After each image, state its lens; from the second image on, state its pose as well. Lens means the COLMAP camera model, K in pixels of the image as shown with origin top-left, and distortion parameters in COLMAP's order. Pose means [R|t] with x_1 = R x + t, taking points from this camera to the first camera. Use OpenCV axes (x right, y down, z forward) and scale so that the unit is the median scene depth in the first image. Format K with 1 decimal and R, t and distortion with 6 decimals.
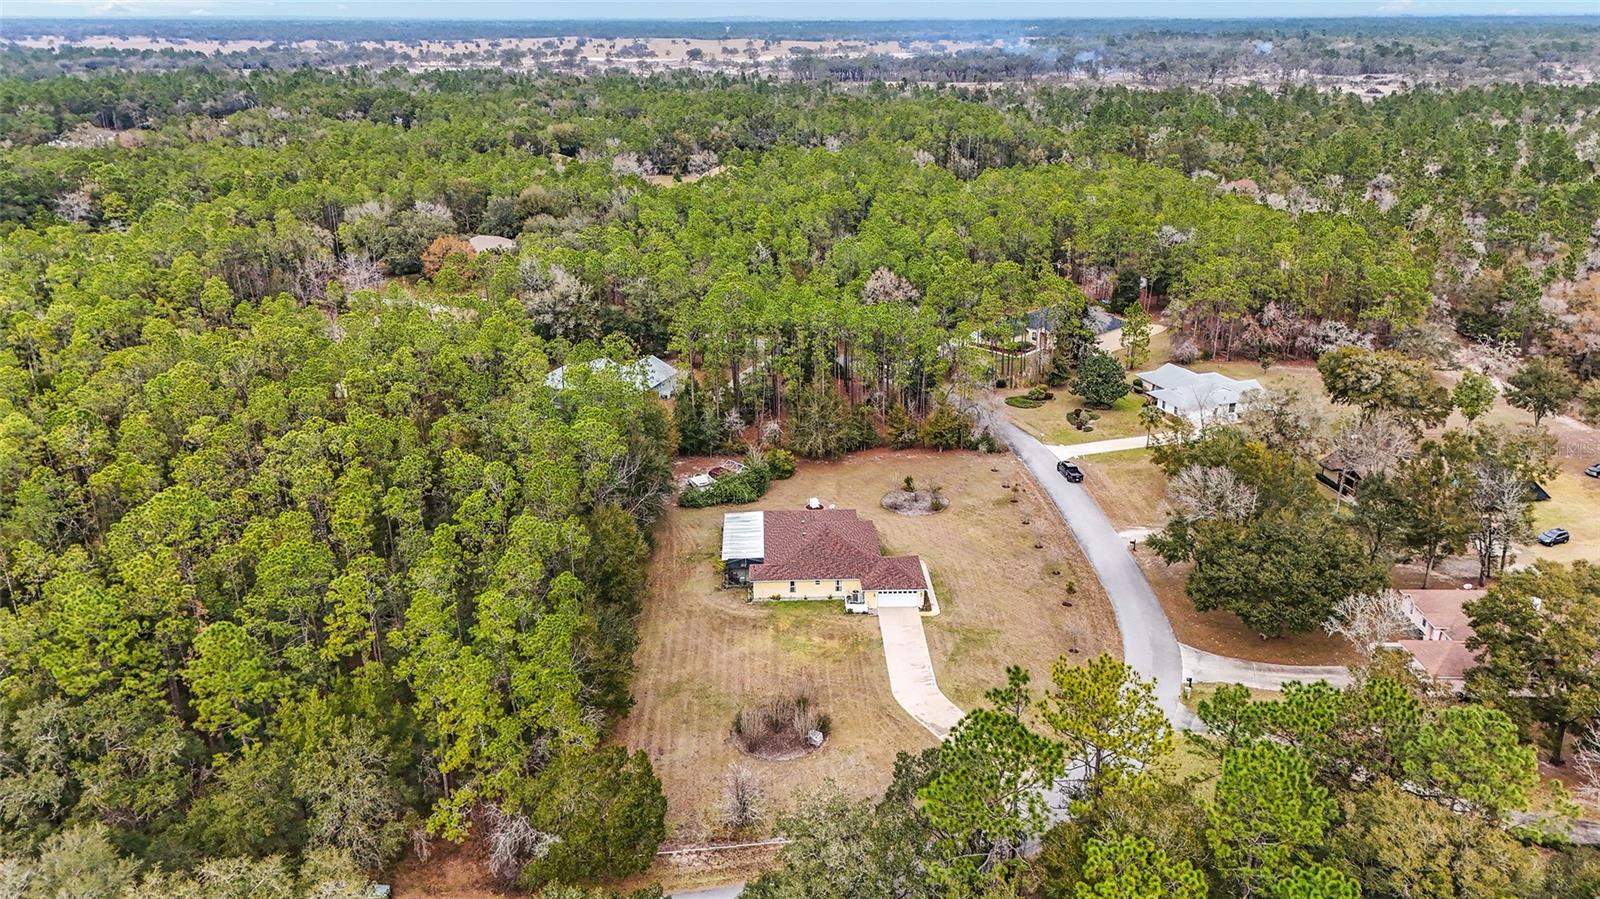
lens RADIAL K [[1173.2, 0, 800.0], [0, 1173.2, 449.5], [0, 0, 1]] dist [0.094316, -0.117372]
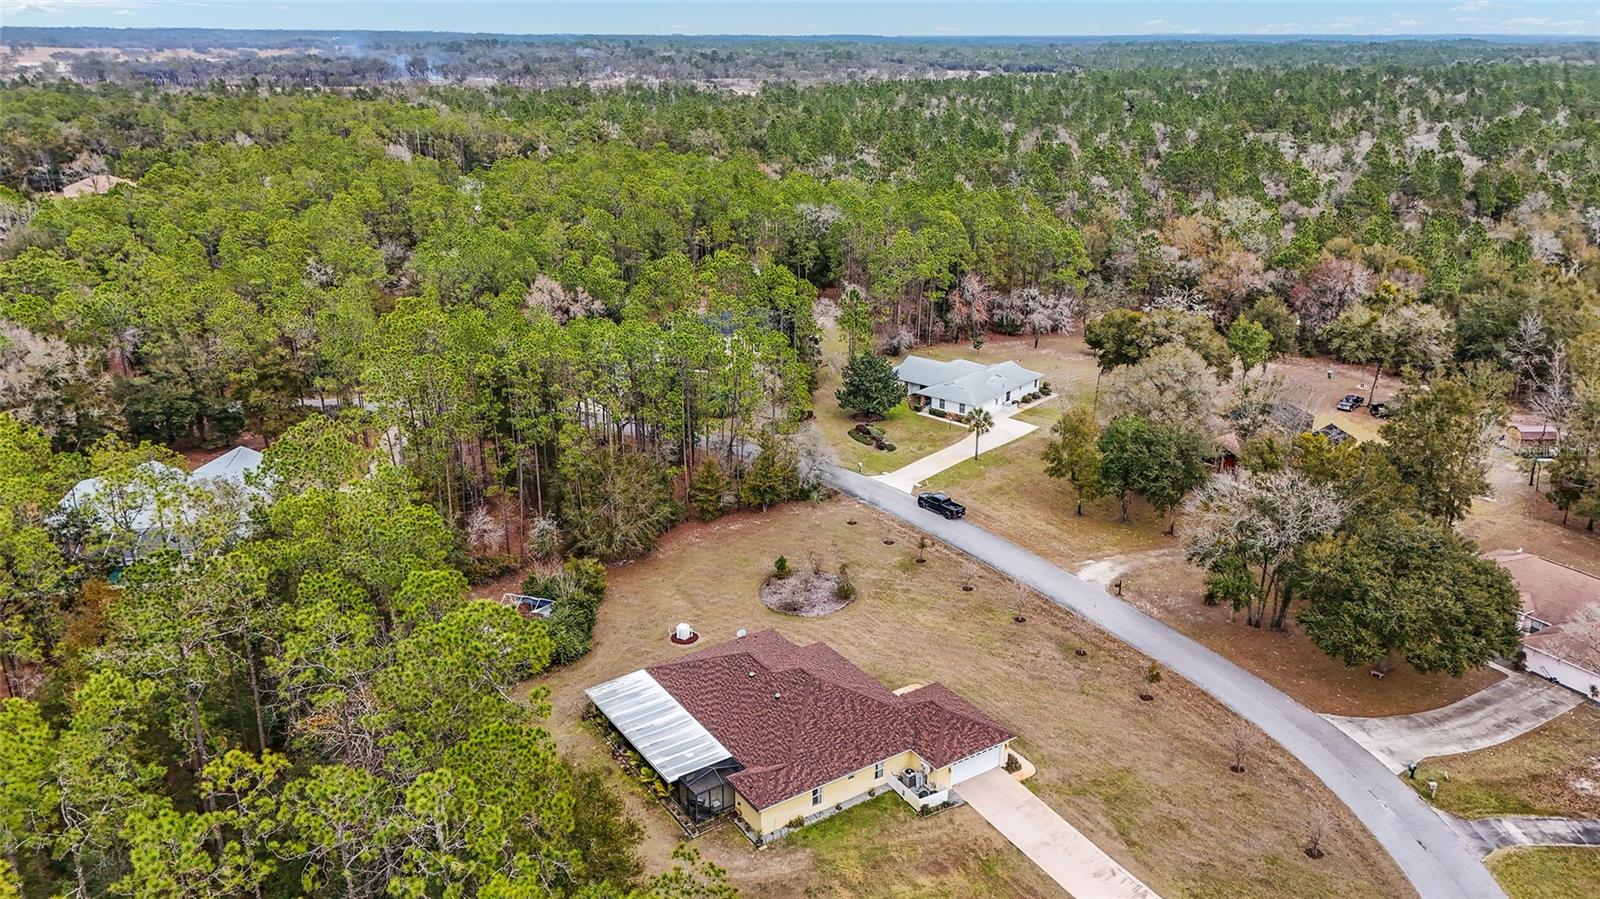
lens RADIAL K [[1173.2, 0, 800.0], [0, 1173.2, 449.5], [0, 0, 1]] dist [0.094316, -0.117372]
pose [[0.860586, -0.166774, 0.481227, -0.268747], [0.172780, 0.984435, 0.032181, -0.073760], [-0.479103, 0.055452, 0.876005, 0.476283]]
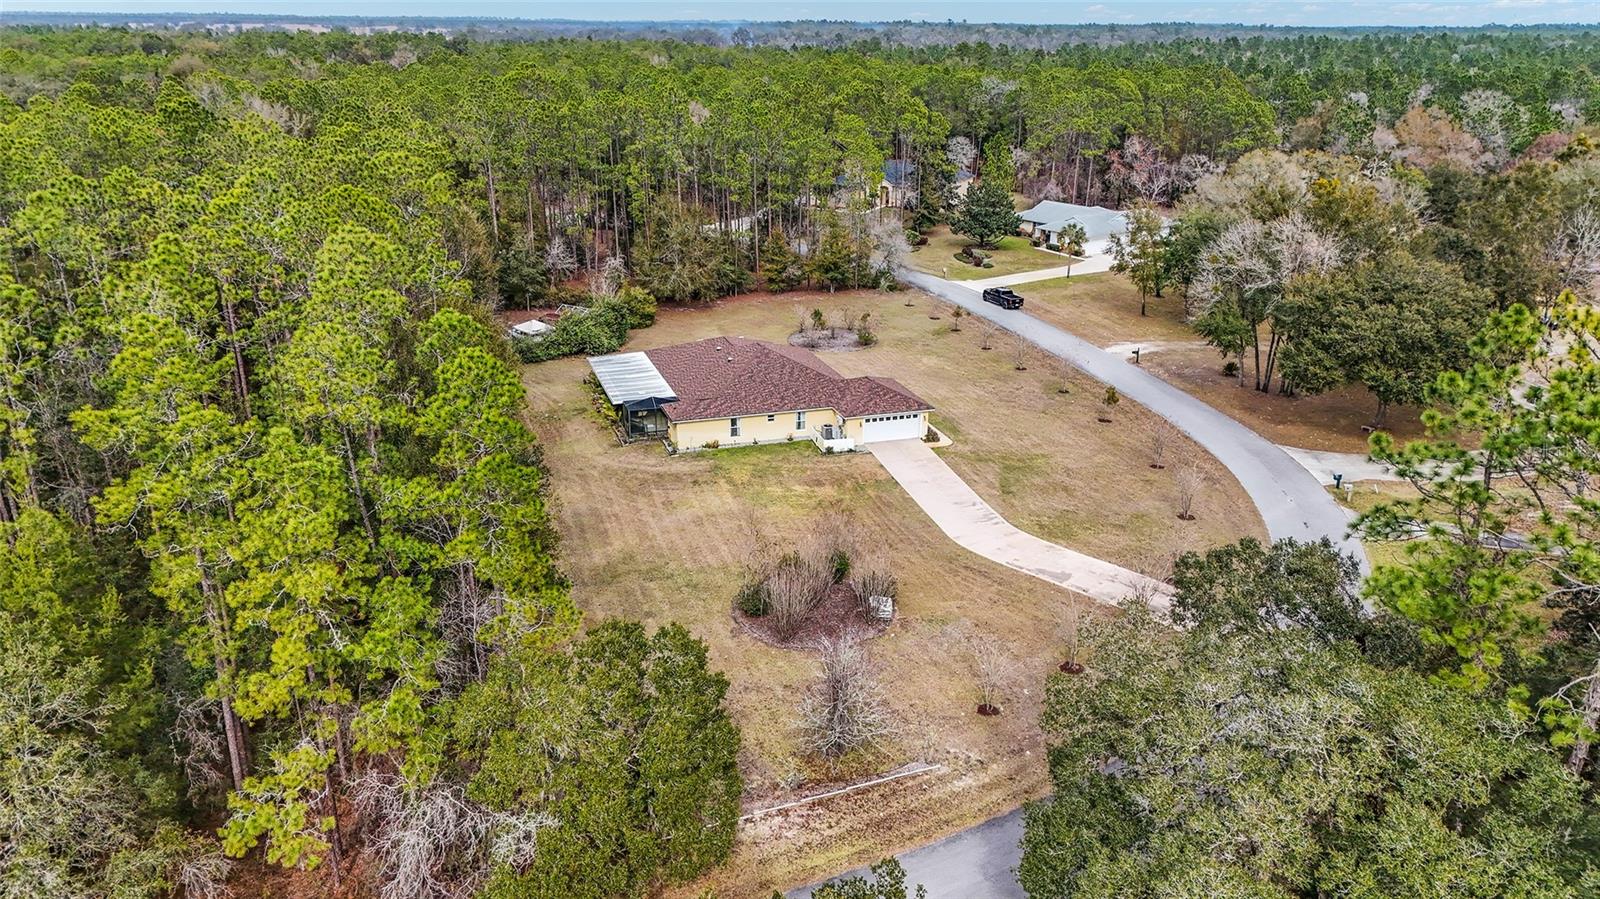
lens RADIAL K [[1173.2, 0, 800.0], [0, 1173.2, 449.5], [0, 0, 1]] dist [0.094316, -0.117372]
pose [[0.963331, -0.088236, 0.253393, -0.139250], [0.088372, 0.996028, 0.010870, 0.125363], [-0.253345, 0.011922, 0.967302, 0.351485]]
